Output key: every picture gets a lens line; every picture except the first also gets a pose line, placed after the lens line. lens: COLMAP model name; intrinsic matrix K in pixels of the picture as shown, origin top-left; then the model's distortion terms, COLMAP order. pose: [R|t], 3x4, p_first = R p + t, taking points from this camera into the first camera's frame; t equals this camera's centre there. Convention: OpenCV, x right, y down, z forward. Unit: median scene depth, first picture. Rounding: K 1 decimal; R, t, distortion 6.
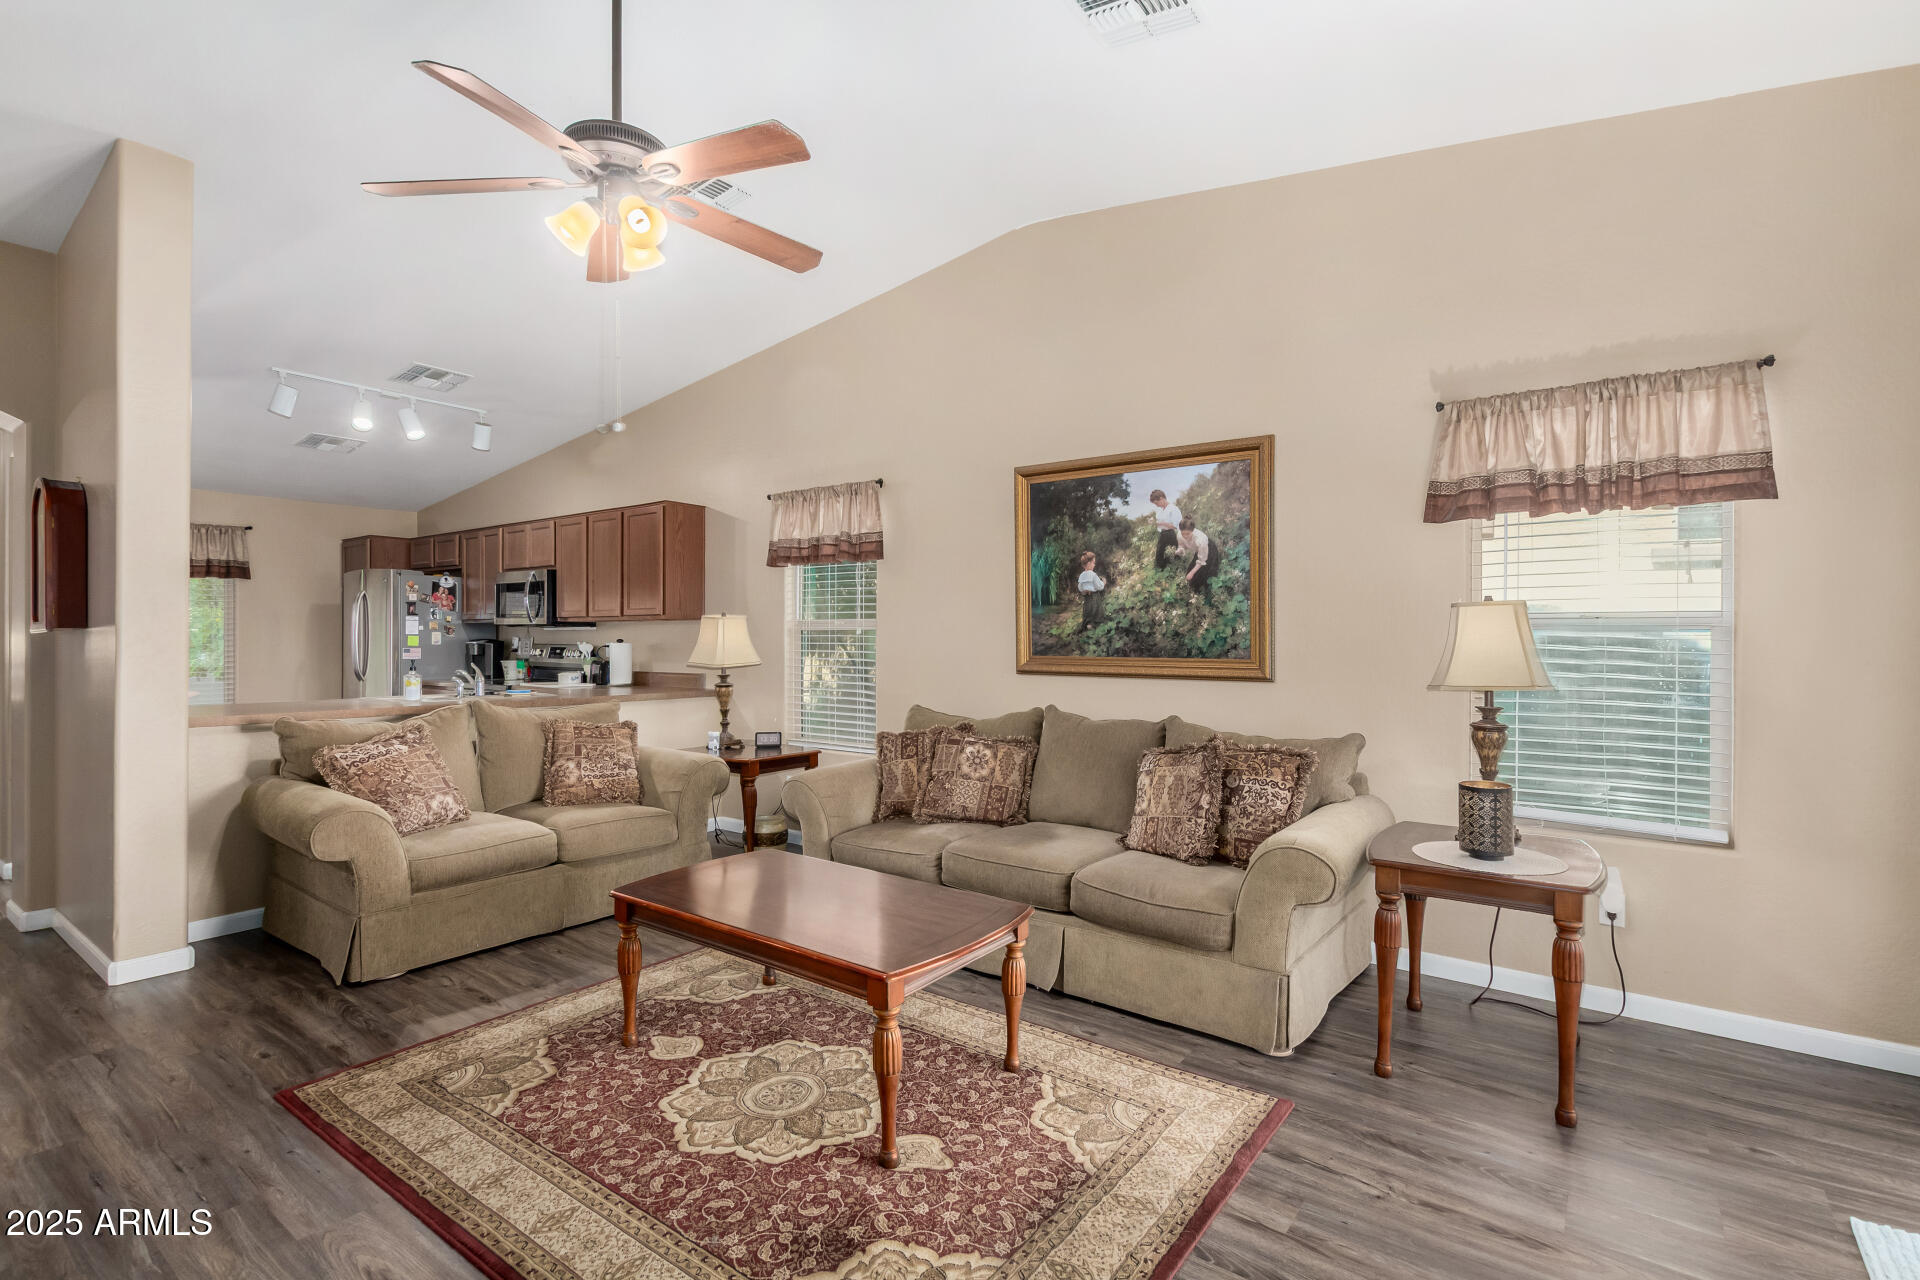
lens RADIAL K [[895.3, 0, 973.7], [0, 895.3, 659.9], [0, 0, 1]] dist [-0.003430, 0.000452]
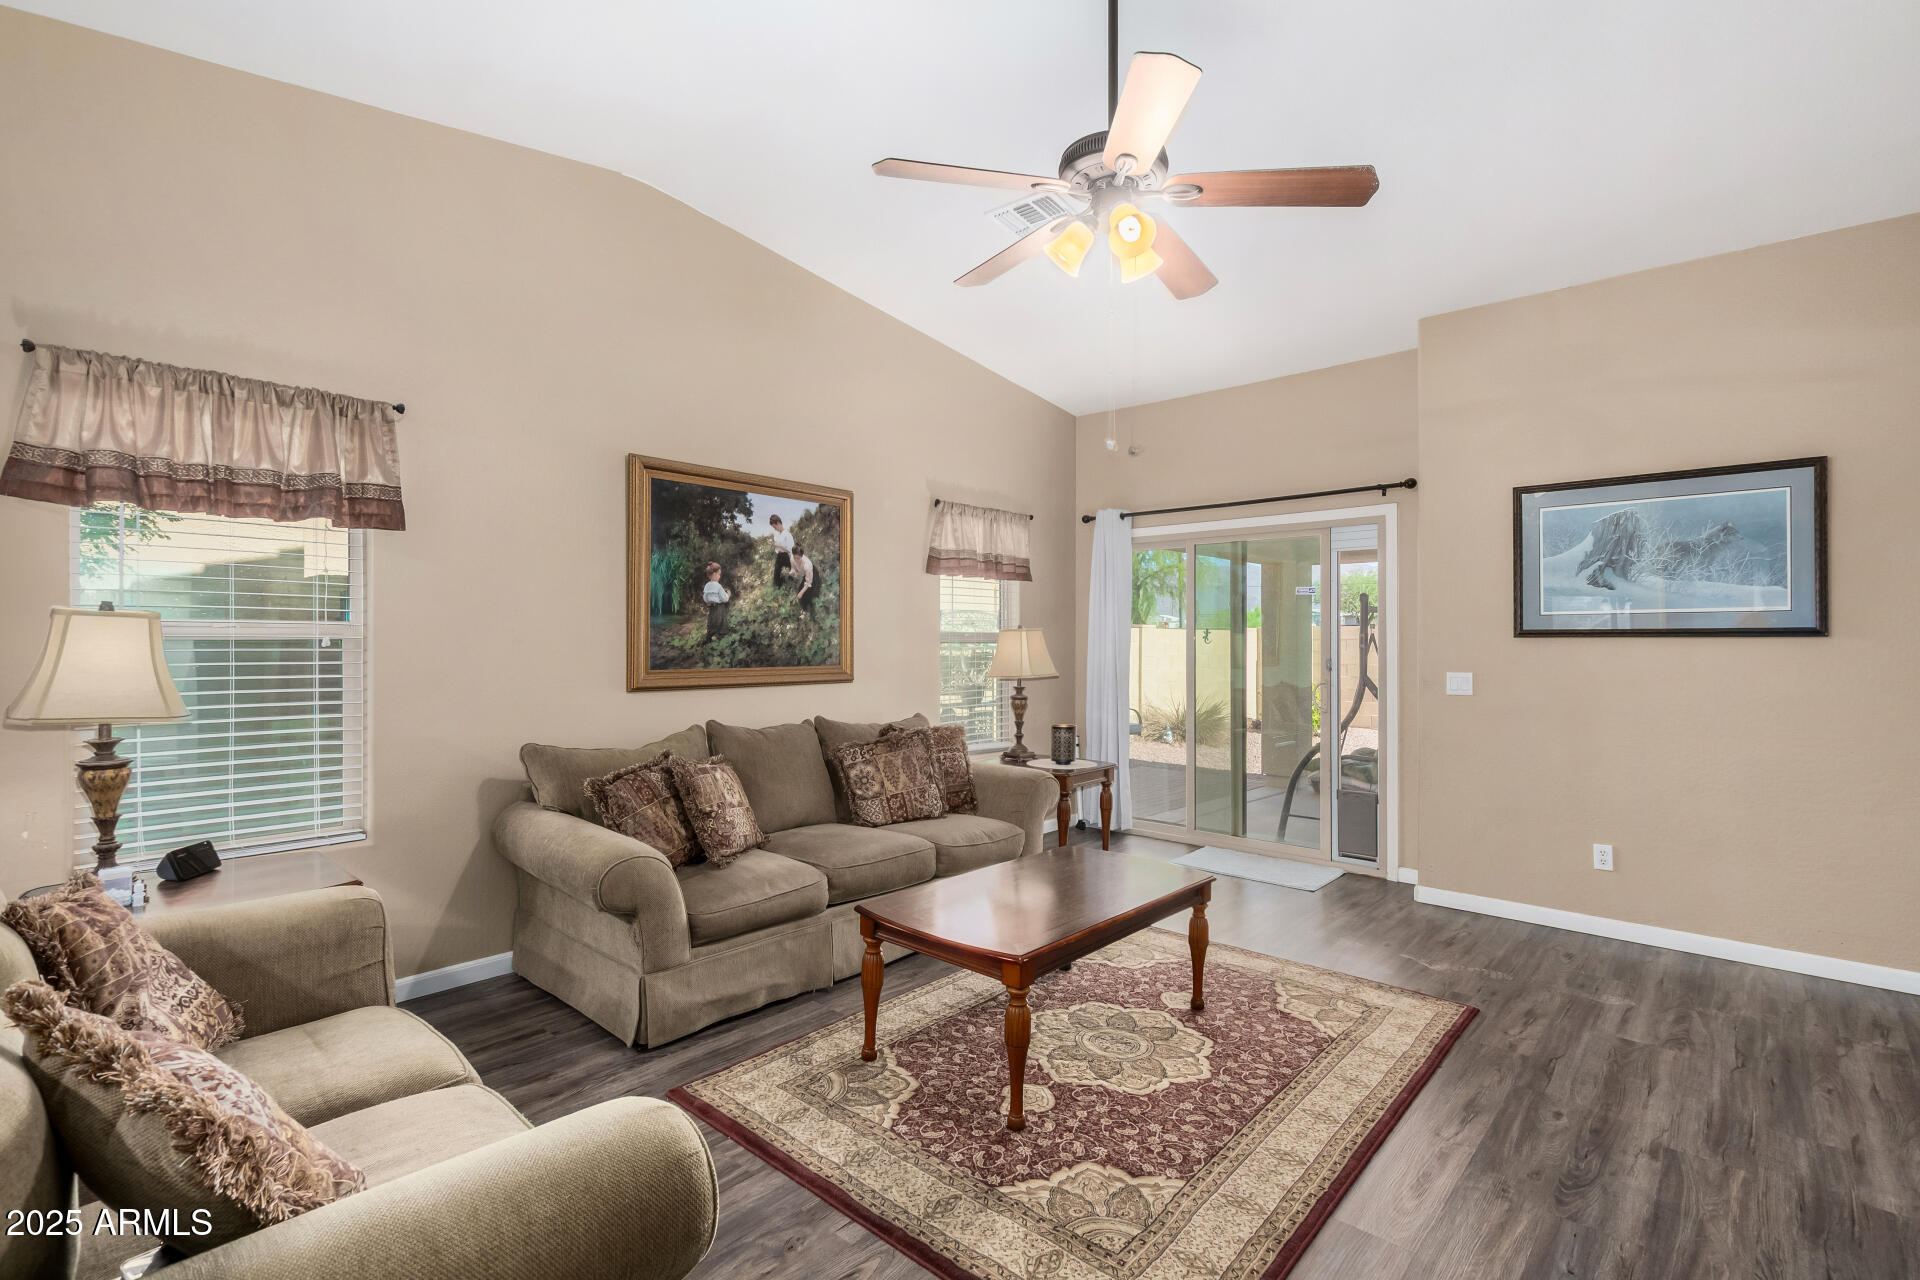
lens RADIAL K [[895.3, 0, 967.1], [0, 895.3, 634.4], [0, 0, 1]] dist [-0.003430, 0.000452]
pose [[0.094037, 0.013442, 0.995478, -0.864802], [0.034344, 0.999270, -0.016738, -0.016298], [-0.994976, 0.035763, 0.093507, 0.664556]]
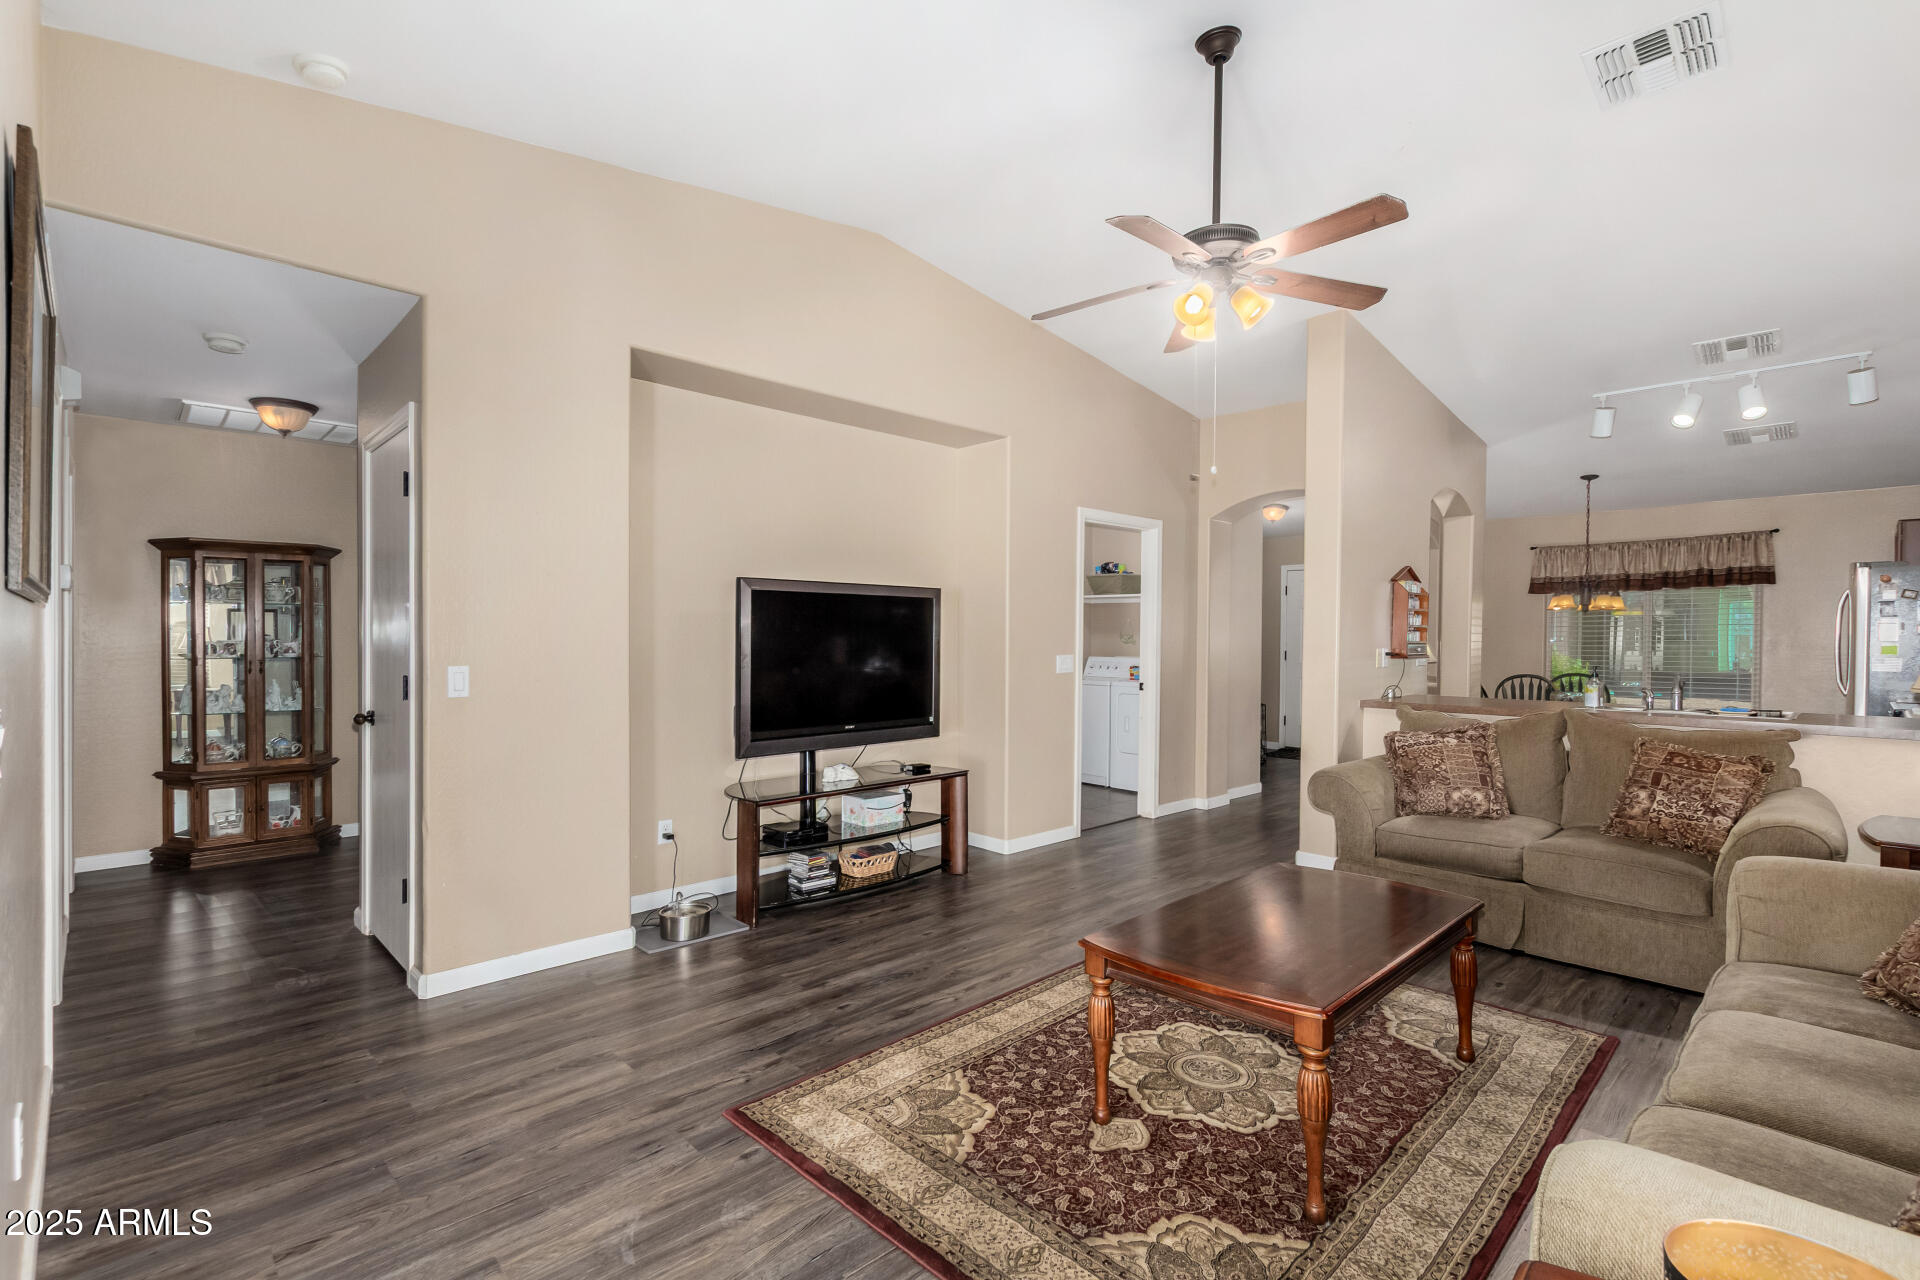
lens RADIAL K [[895.3, 0, 916.5], [0, 895.3, 644.2], [0, 0, 1]] dist [-0.003430, 0.000452]
pose [[-0.200841, 0.007647, -0.979594, 0.551022], [-0.038388, 0.999140, 0.015670, -0.011459], [0.978871, 0.040752, -0.200374, 0.532846]]
